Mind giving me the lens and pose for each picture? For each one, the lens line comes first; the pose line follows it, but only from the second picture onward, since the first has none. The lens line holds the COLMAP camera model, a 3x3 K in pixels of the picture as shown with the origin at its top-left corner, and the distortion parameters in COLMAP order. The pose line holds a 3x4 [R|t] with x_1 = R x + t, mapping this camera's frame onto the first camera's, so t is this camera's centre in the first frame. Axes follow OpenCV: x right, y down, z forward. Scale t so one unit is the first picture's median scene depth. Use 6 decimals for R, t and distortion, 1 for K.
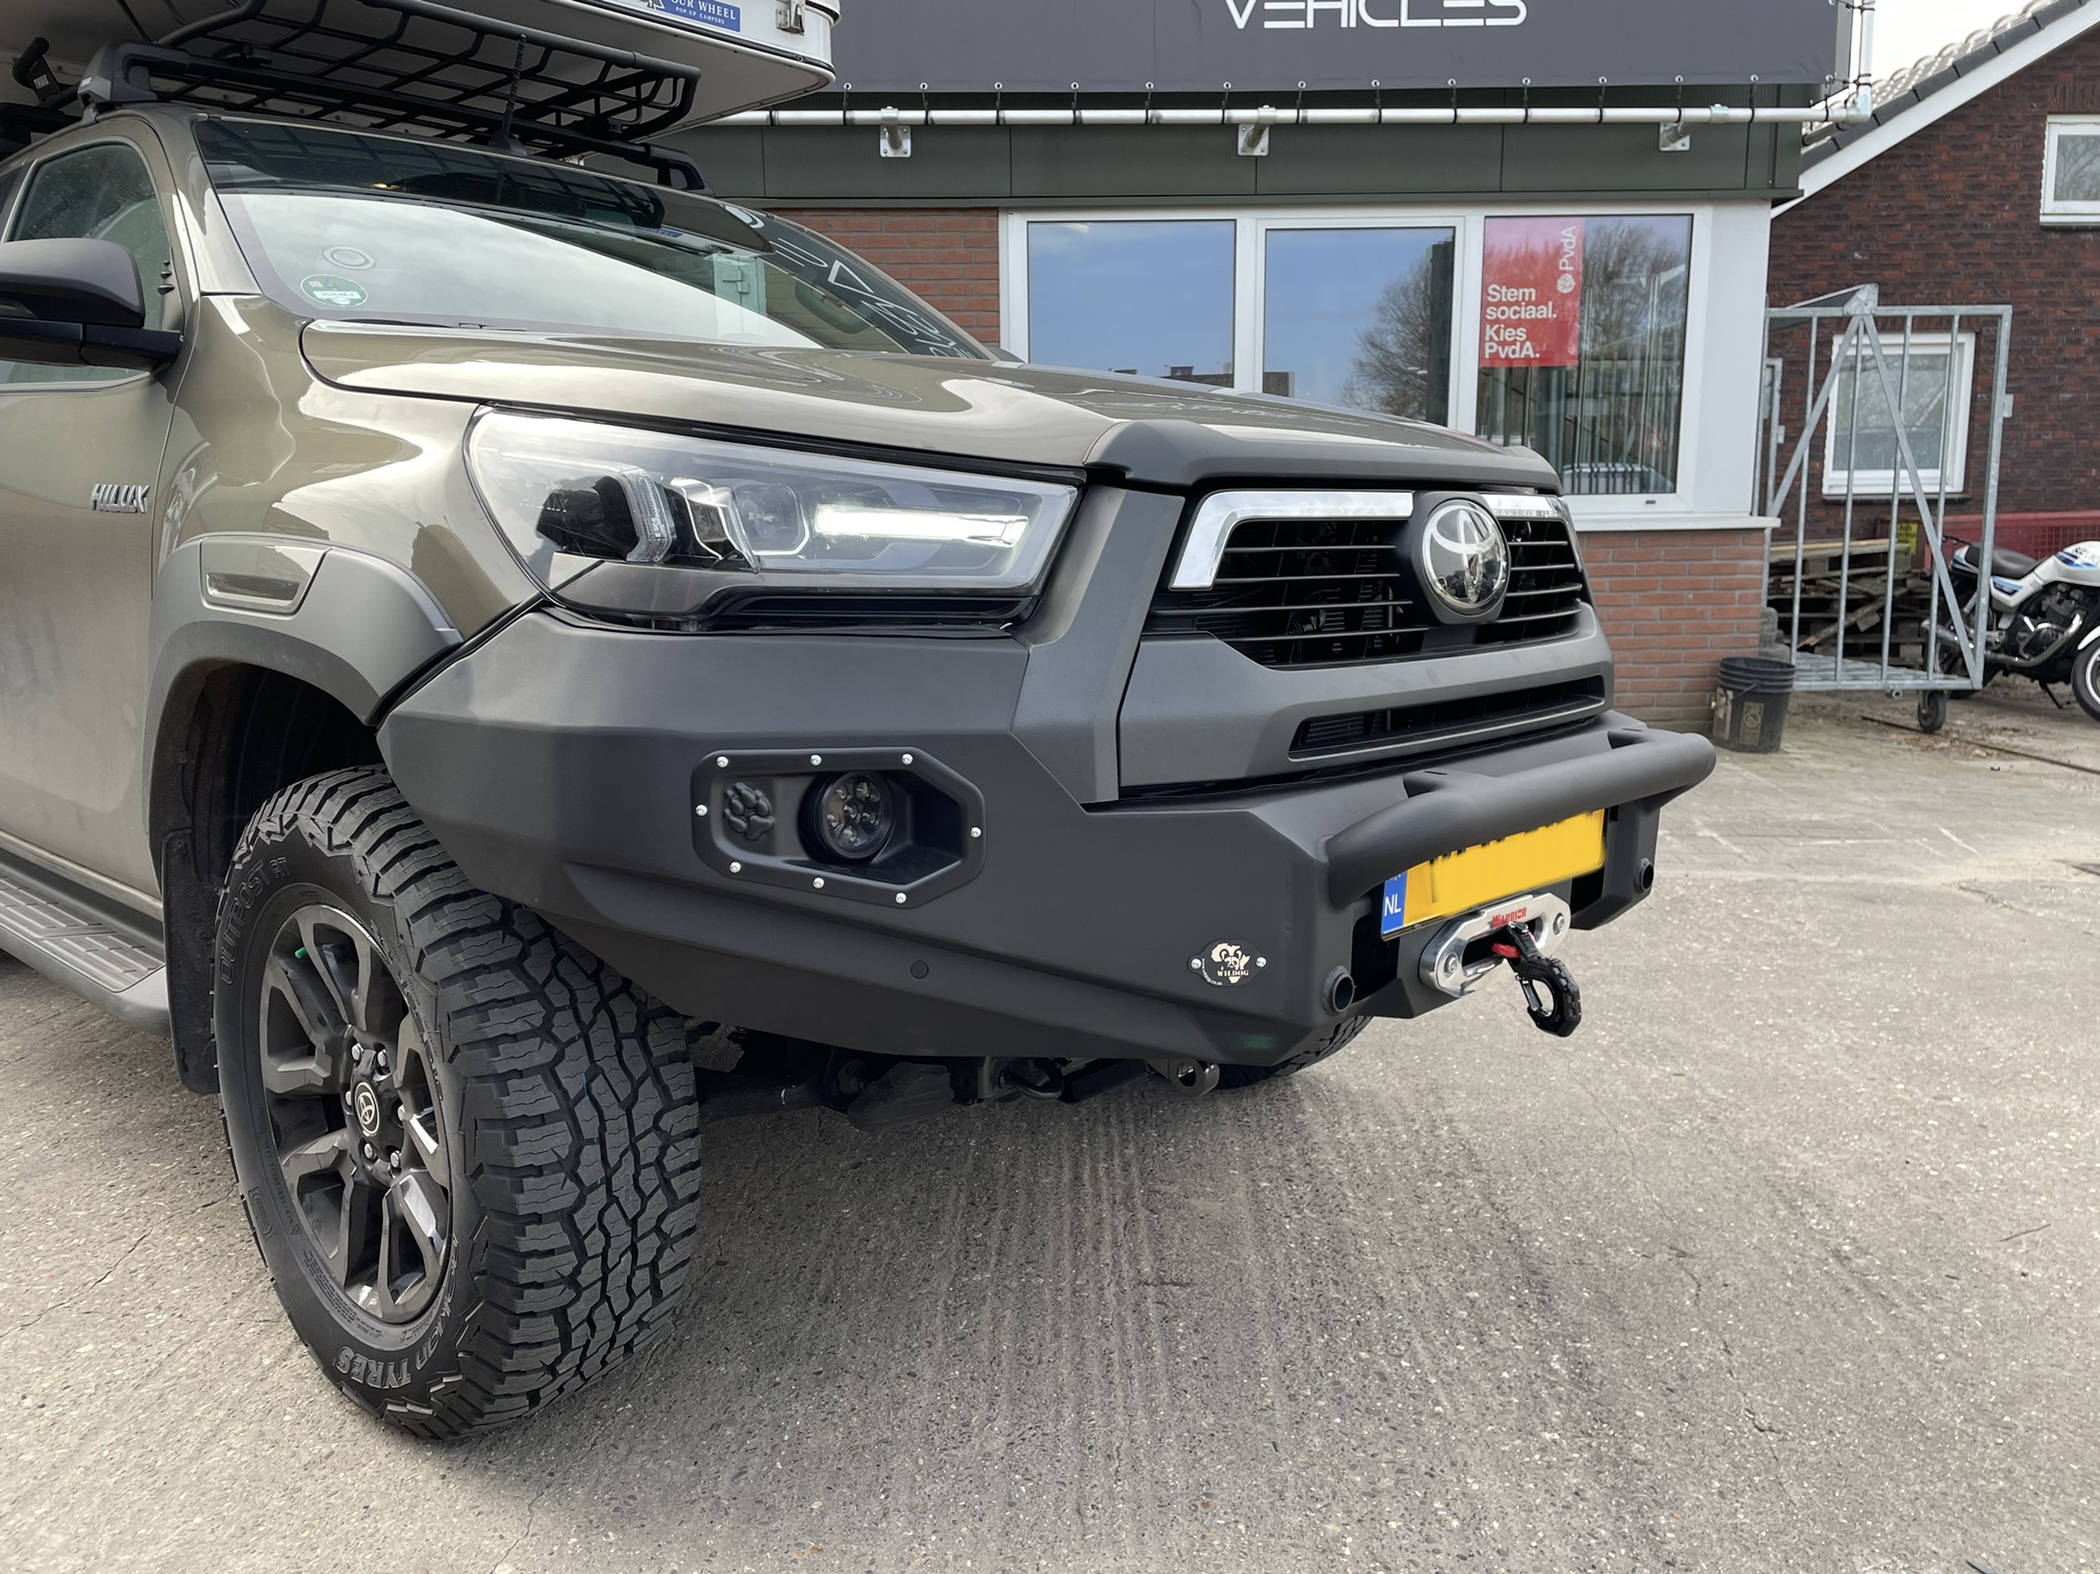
lens RADIAL K [[1580.2, 0, 1050.0], [0, 1580.2, 787.0], [0, 0, 1]] dist [0.085532, -0.112470]
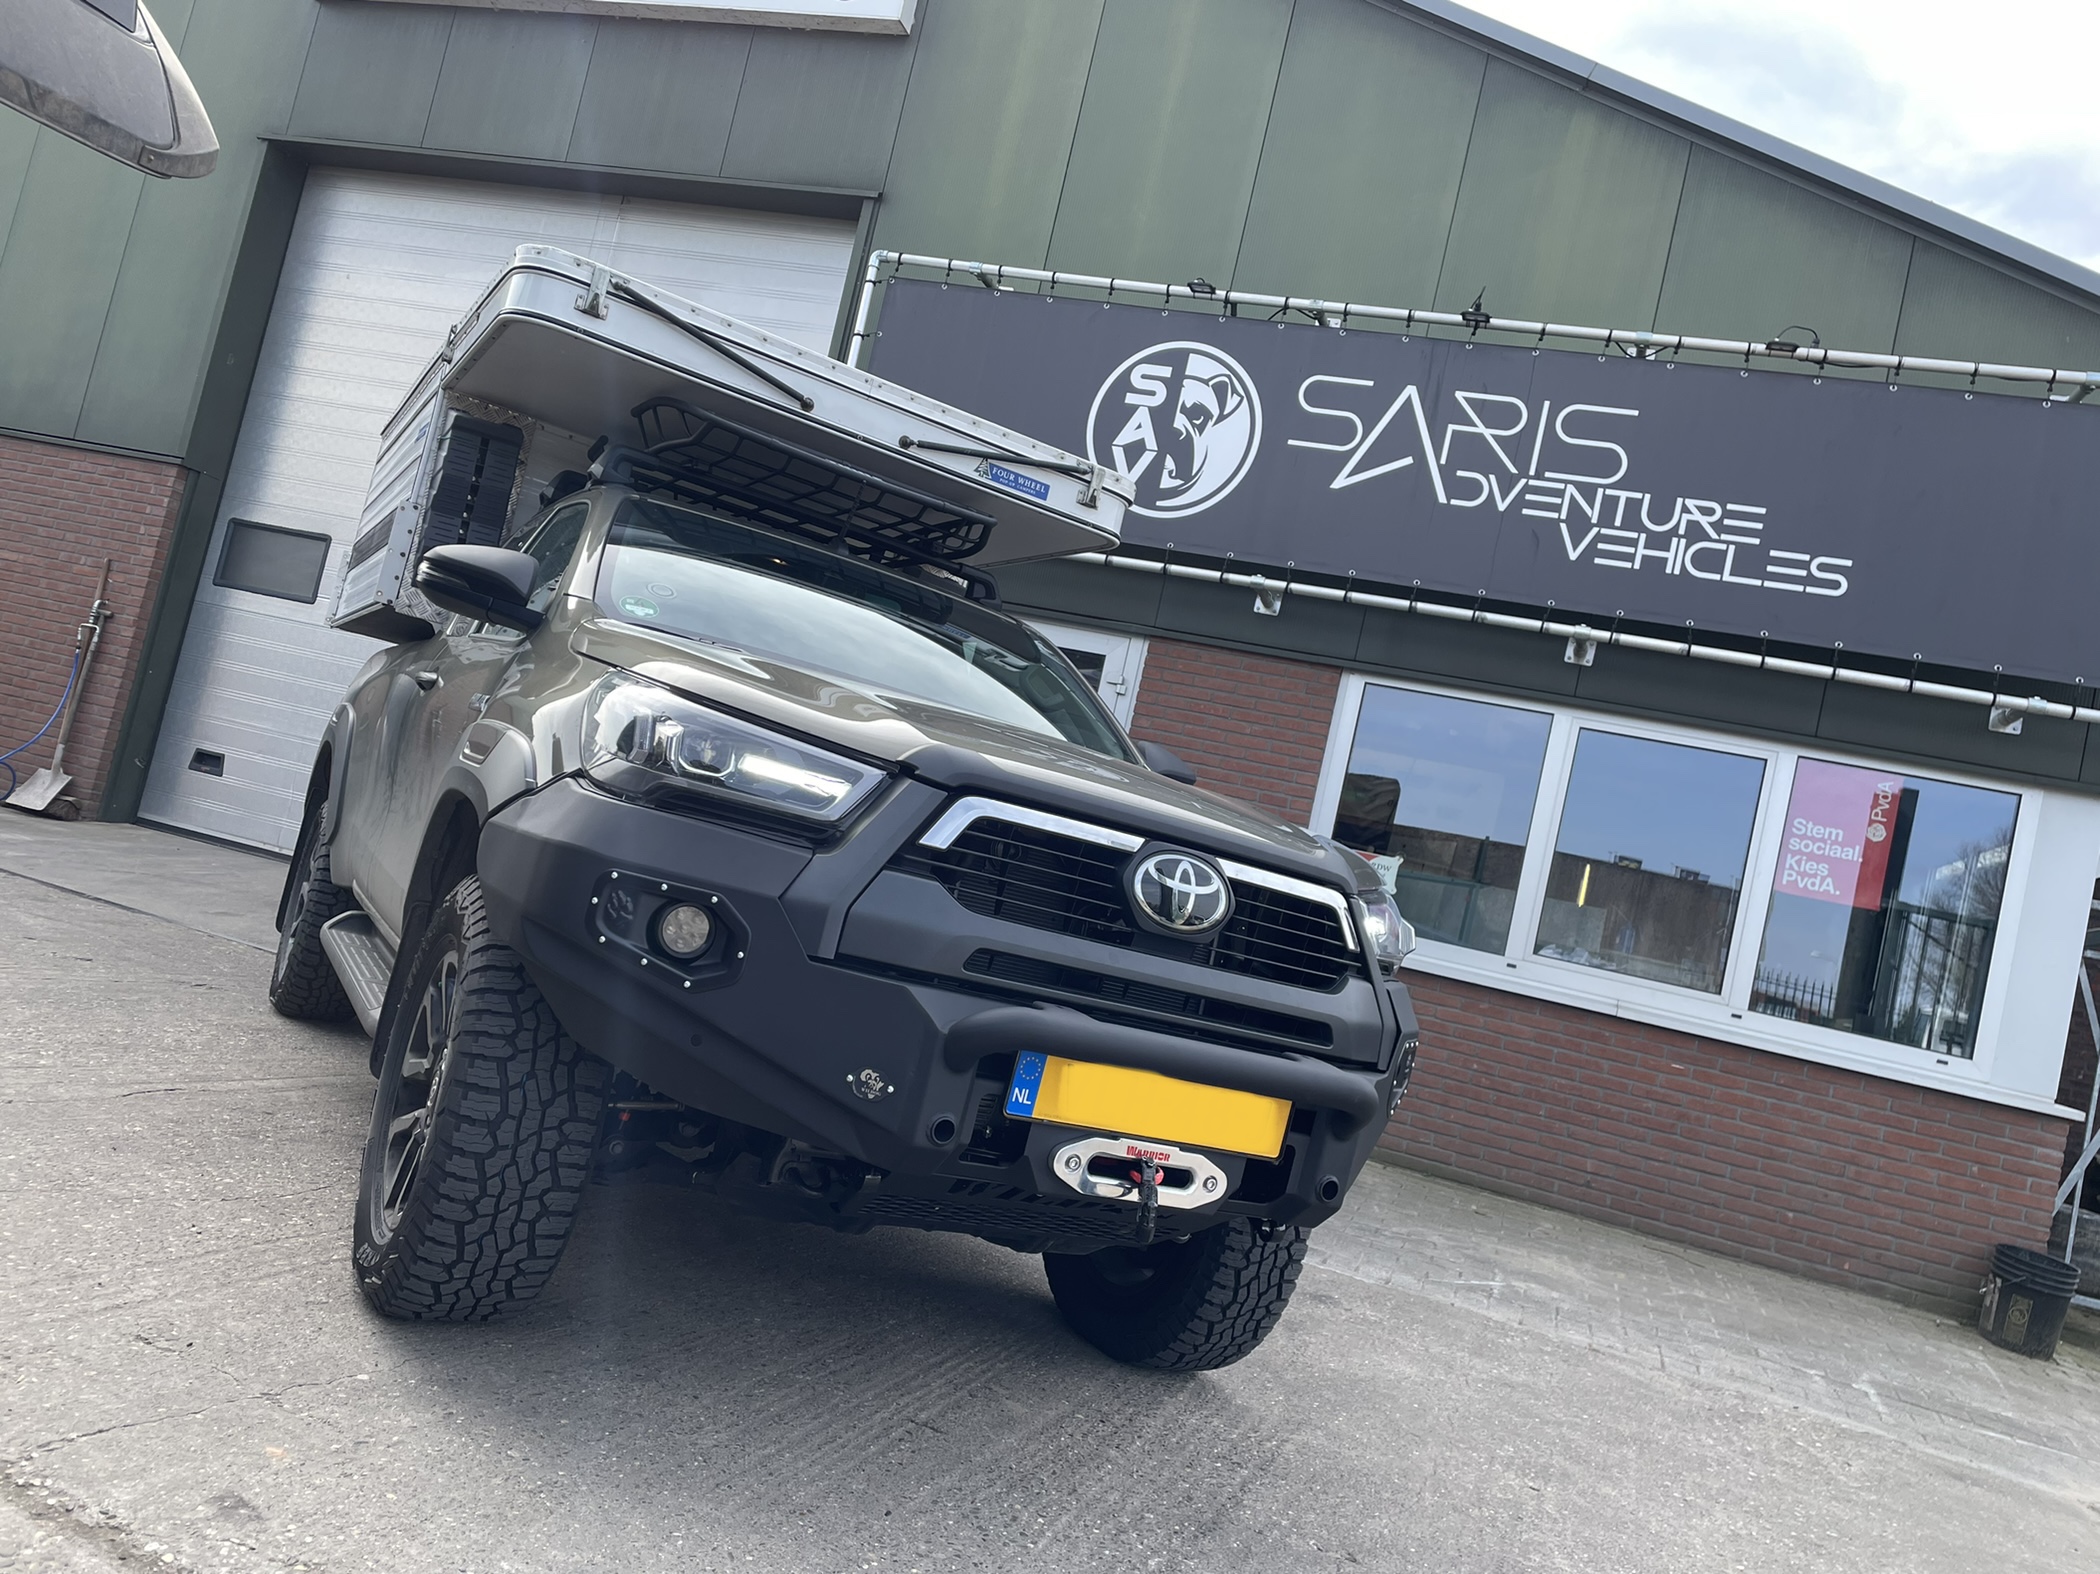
lens RADIAL K [[1580.2, 0, 1050.0], [0, 1580.2, 787.0], [0, 0, 1]] dist [0.085532, -0.112470]
pose [[0.925417, 0.199092, -0.322436, 0.527534], [-0.276806, 0.936253, -0.216352, 0.094464], [0.258808, 0.289468, 0.921535, -0.322509]]
